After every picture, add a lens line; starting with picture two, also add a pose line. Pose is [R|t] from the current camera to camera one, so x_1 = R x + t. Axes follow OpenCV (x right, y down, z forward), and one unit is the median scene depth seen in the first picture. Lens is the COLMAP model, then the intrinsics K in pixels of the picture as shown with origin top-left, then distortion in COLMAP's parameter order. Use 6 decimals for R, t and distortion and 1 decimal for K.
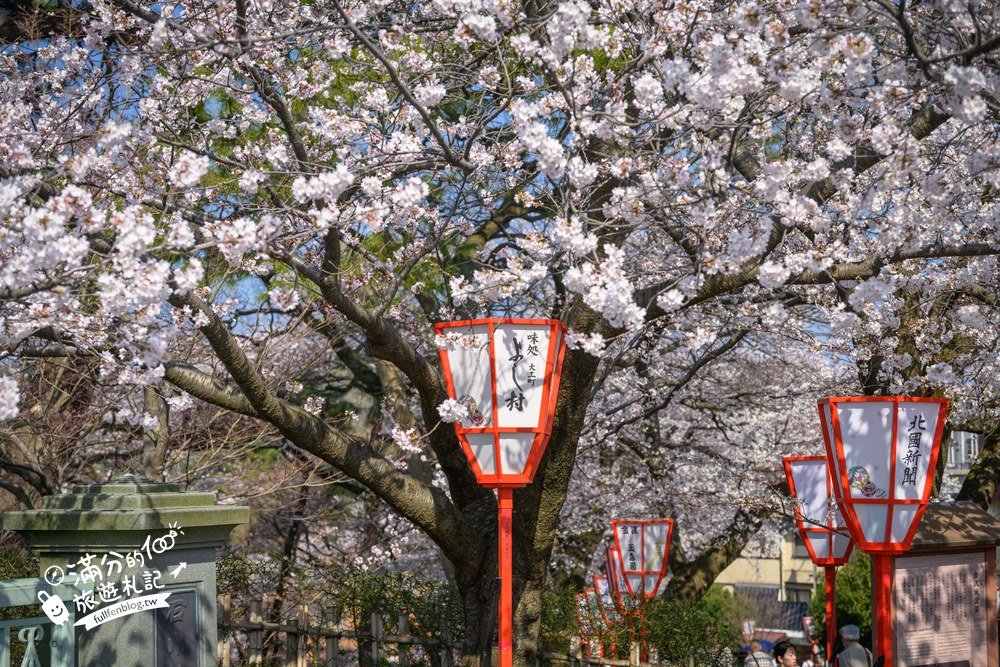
lens RADIAL K [[1339.1, 0, 496.6], [0, 1339.1, 317.1], [0, 0, 1]] dist [0.001268, -0.021056]
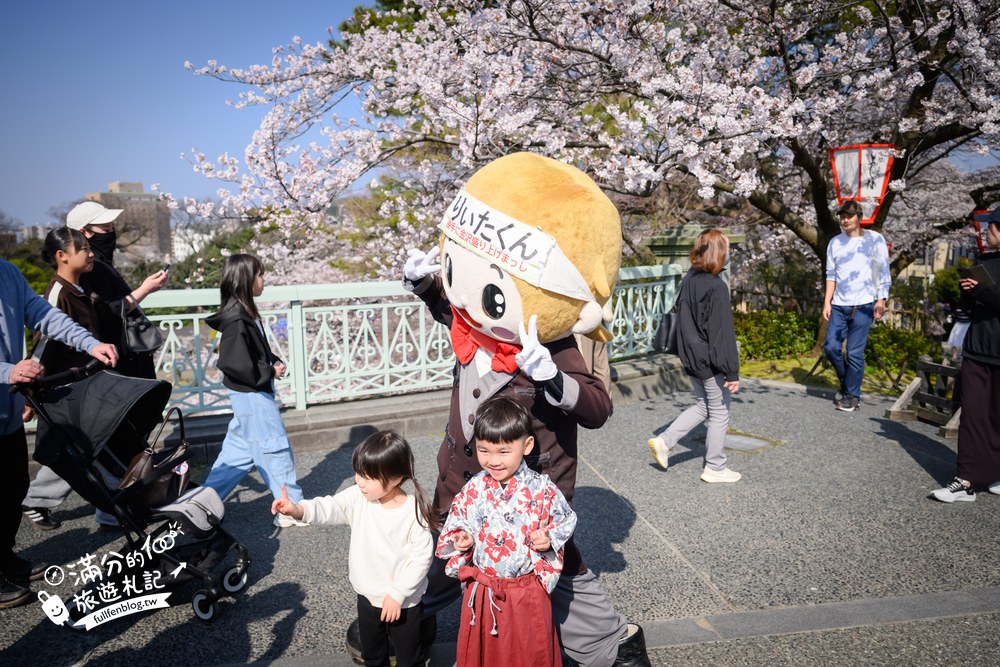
lens RADIAL K [[657.9, 0, 500.0], [0, 657.9, 333.5], [0, 0, 1]] dist [0.005843, -0.004384]
pose [[0.986265, 0.015118, -0.164478, -0.390900], [0.028133, 0.965875, 0.257477, 0.005452], [0.162757, -0.258567, 0.952183, -0.157414]]
